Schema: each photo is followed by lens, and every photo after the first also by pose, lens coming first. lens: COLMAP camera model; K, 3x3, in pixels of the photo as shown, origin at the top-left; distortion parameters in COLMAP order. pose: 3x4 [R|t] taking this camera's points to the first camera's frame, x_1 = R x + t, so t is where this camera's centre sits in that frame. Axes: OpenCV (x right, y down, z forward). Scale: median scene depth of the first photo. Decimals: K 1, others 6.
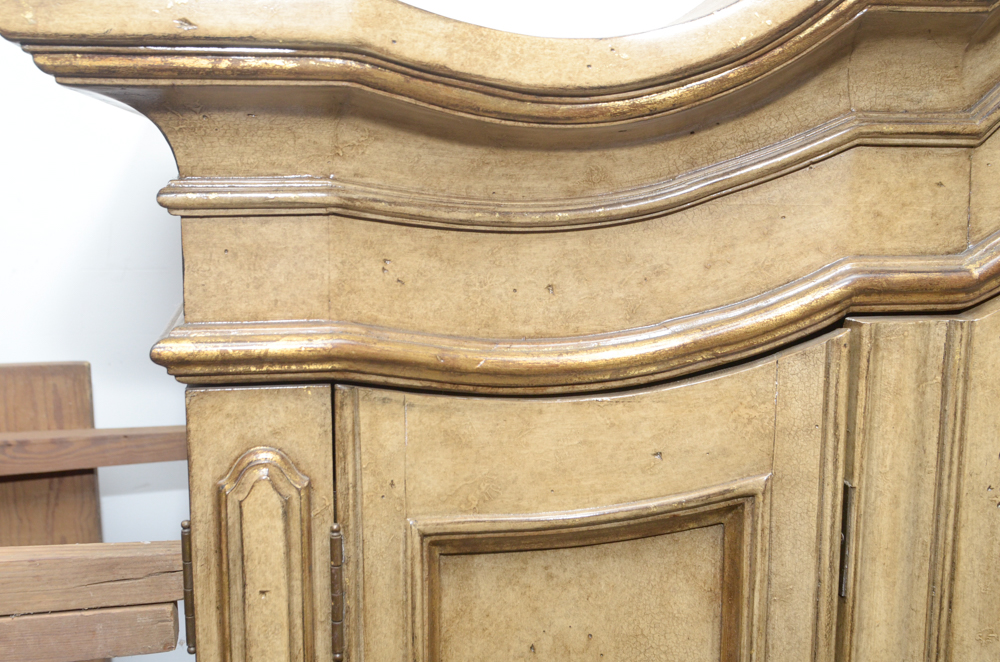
lens RADIAL K [[1188.2, 0, 496.4], [0, 1188.2, 345.9], [0, 0, 1]] dist [-0.024611, 0.031583]
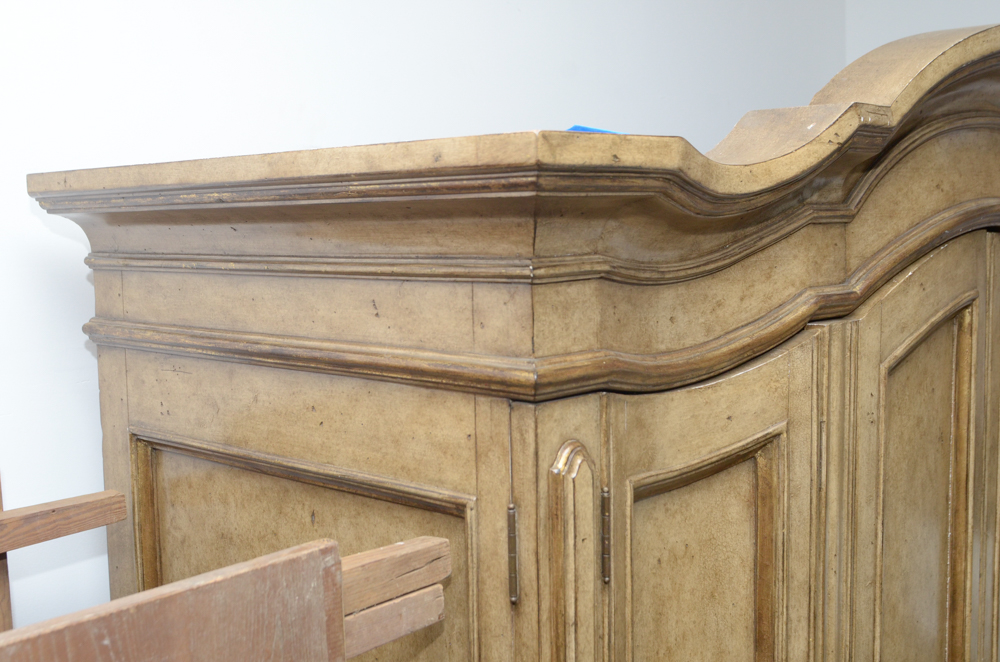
lens RADIAL K [[1188.2, 0, 496.4], [0, 1188.2, 345.9], [0, 0, 1]] dist [-0.024611, 0.031583]
pose [[0.807464, -0.082037, 0.584185, -1.069473], [0.109917, 0.993864, -0.012360, -0.020291], [-0.579586, 0.074192, 0.811527, -0.125792]]
